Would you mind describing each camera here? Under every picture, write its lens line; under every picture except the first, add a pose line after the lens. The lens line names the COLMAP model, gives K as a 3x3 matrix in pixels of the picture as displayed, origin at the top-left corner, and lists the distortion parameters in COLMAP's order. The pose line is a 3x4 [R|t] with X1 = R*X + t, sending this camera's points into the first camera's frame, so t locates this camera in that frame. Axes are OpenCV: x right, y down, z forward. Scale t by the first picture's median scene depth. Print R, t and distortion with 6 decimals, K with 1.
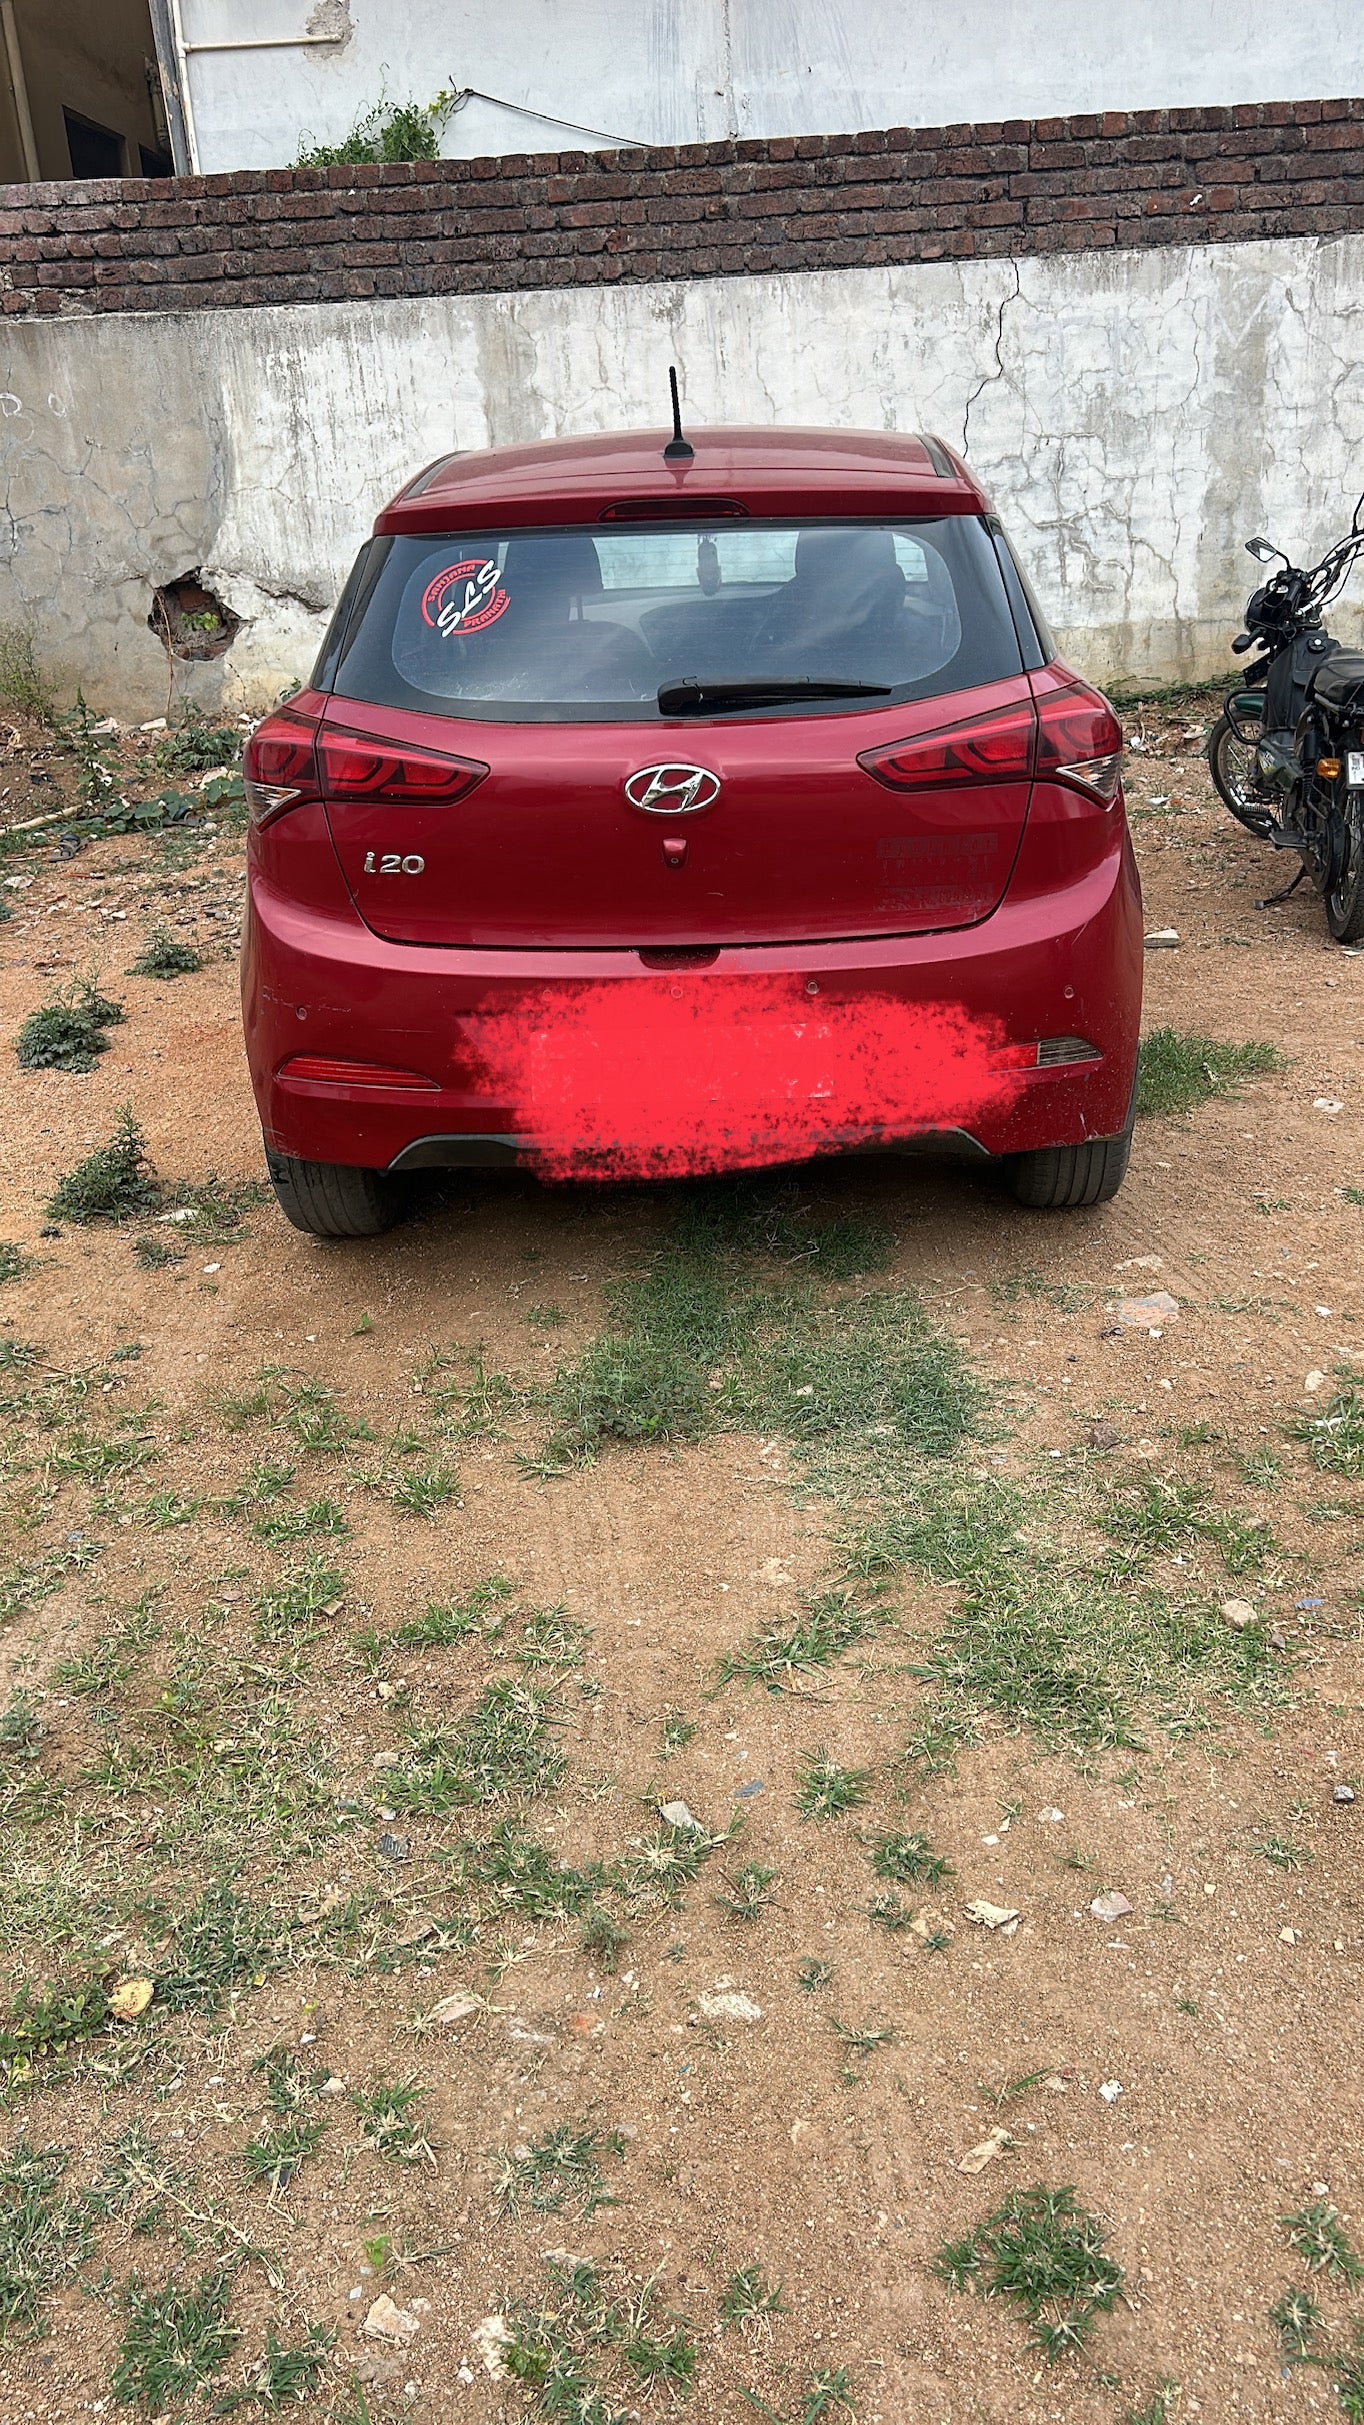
lens RADIAL K [[1929.3, 0, 682.0], [0, 1929.3, 1212.5], [0, 0, 1]] dist [0.028853, -0.038597]
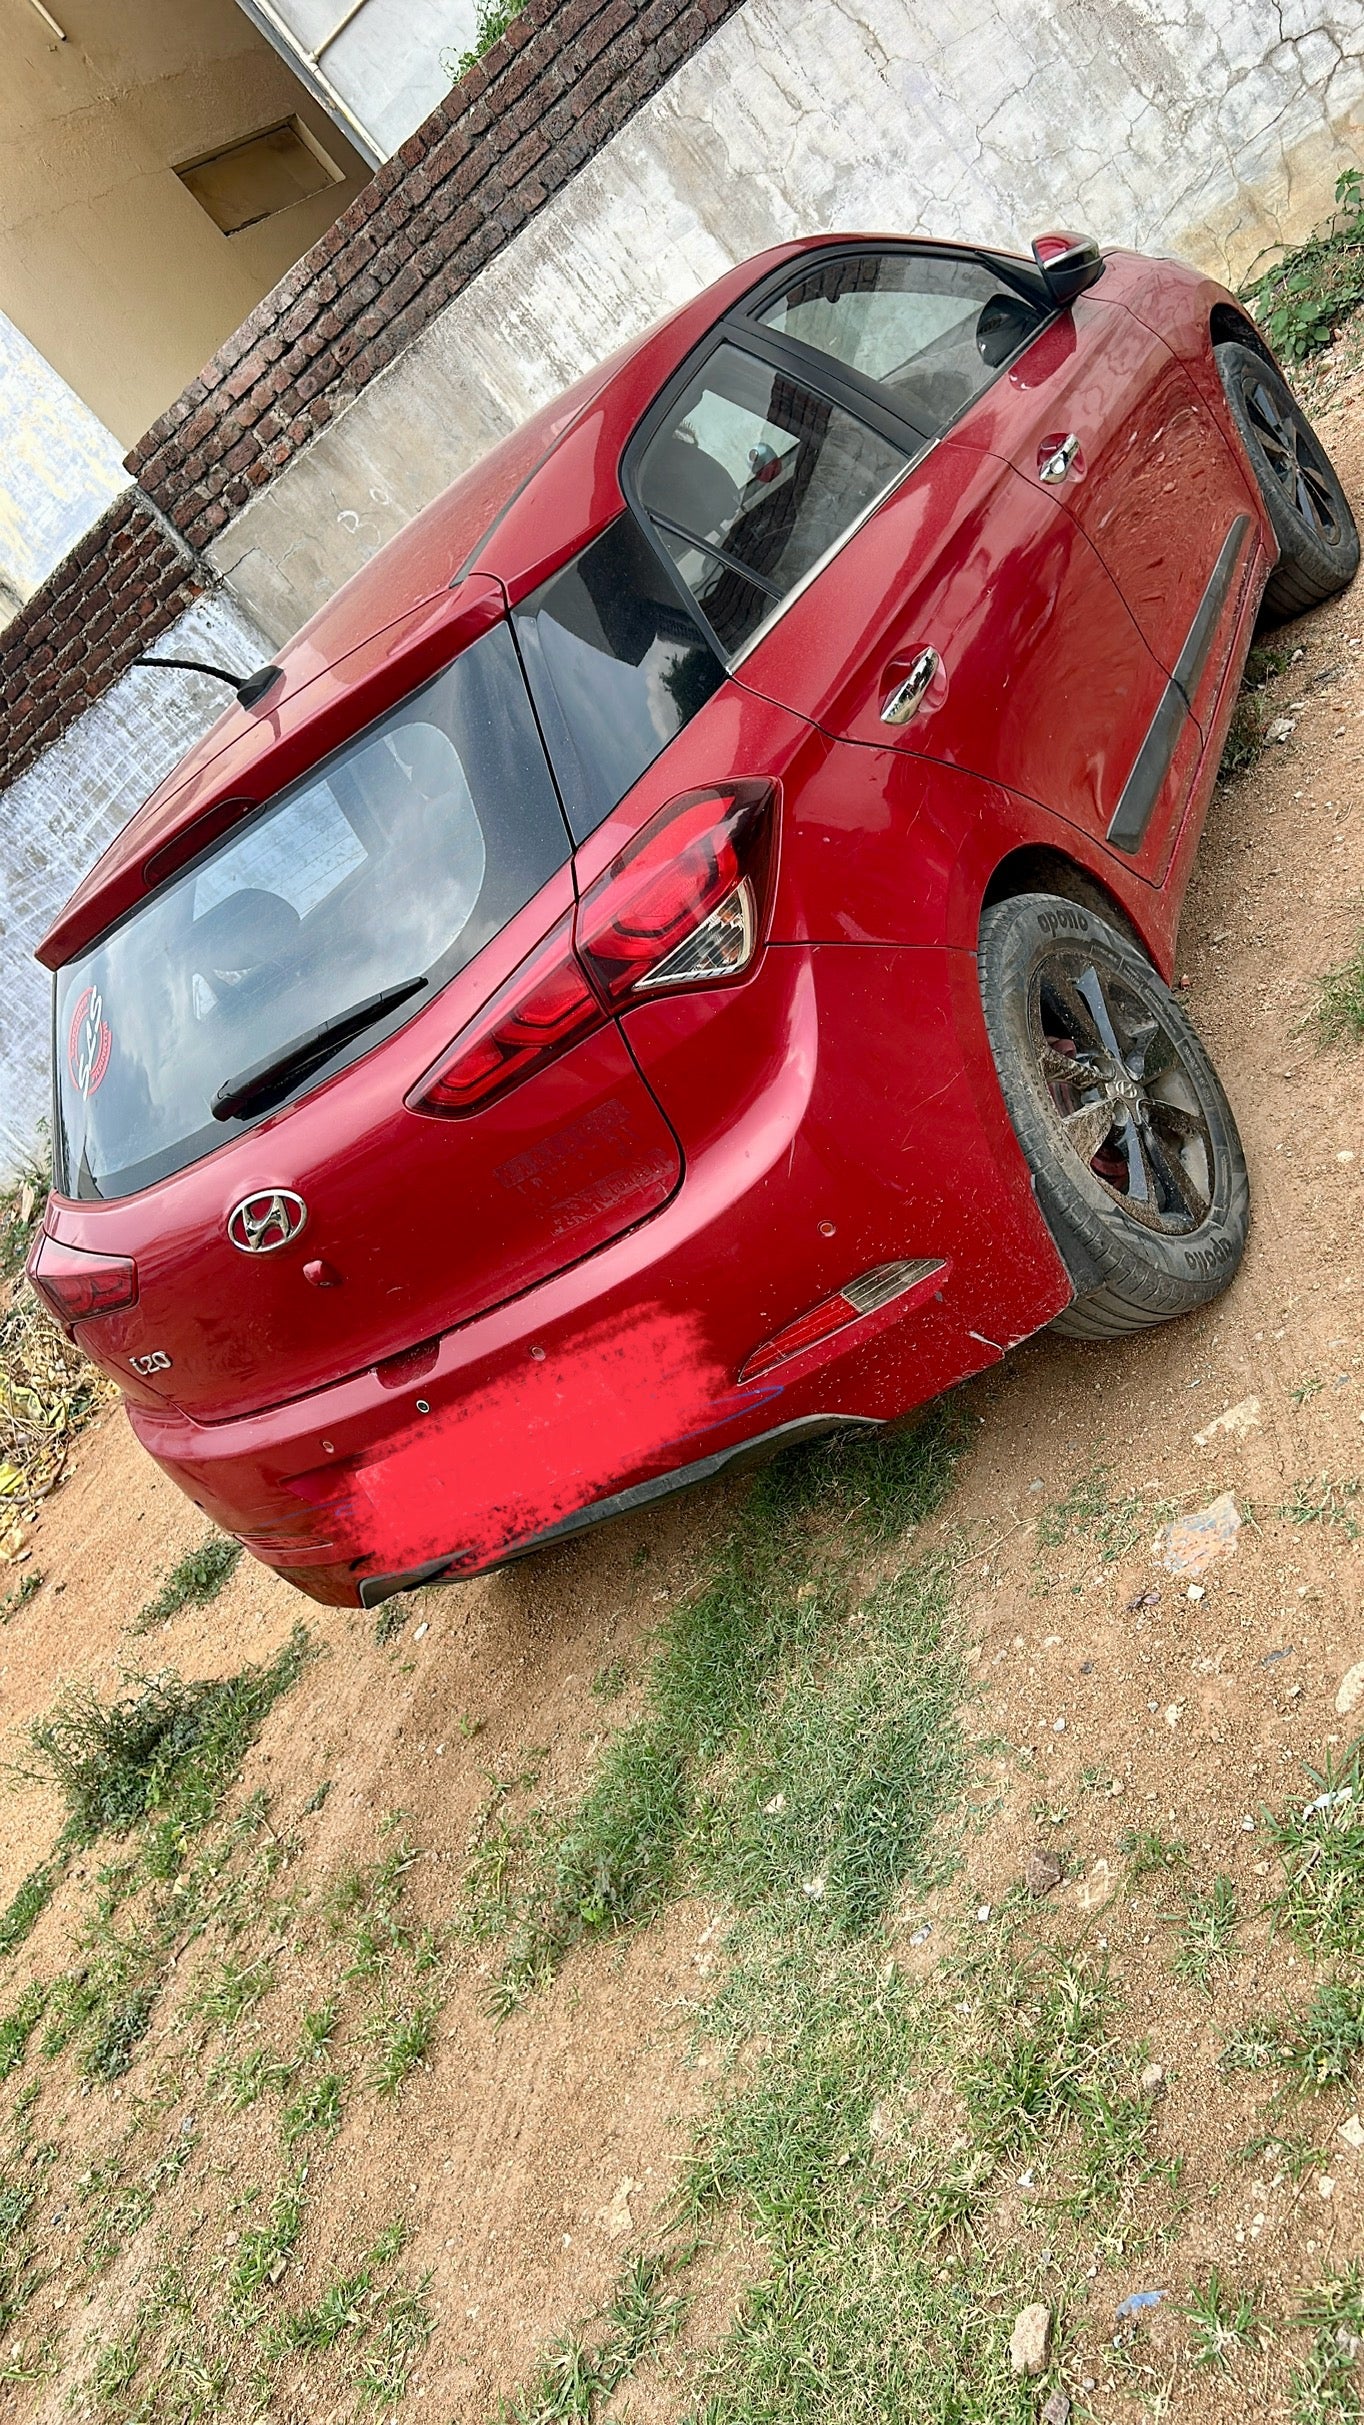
lens RADIAL K [[1929.3, 0, 682.0], [0, 1929.3, 1212.5], [0, 0, 1]] dist [0.028853, -0.038597]
pose [[0.747594, -0.340441, -0.570266, 0.235726], [0.444385, 0.894519, 0.048554, -0.073871], [0.493584, -0.289717, 0.820024, 0.170035]]
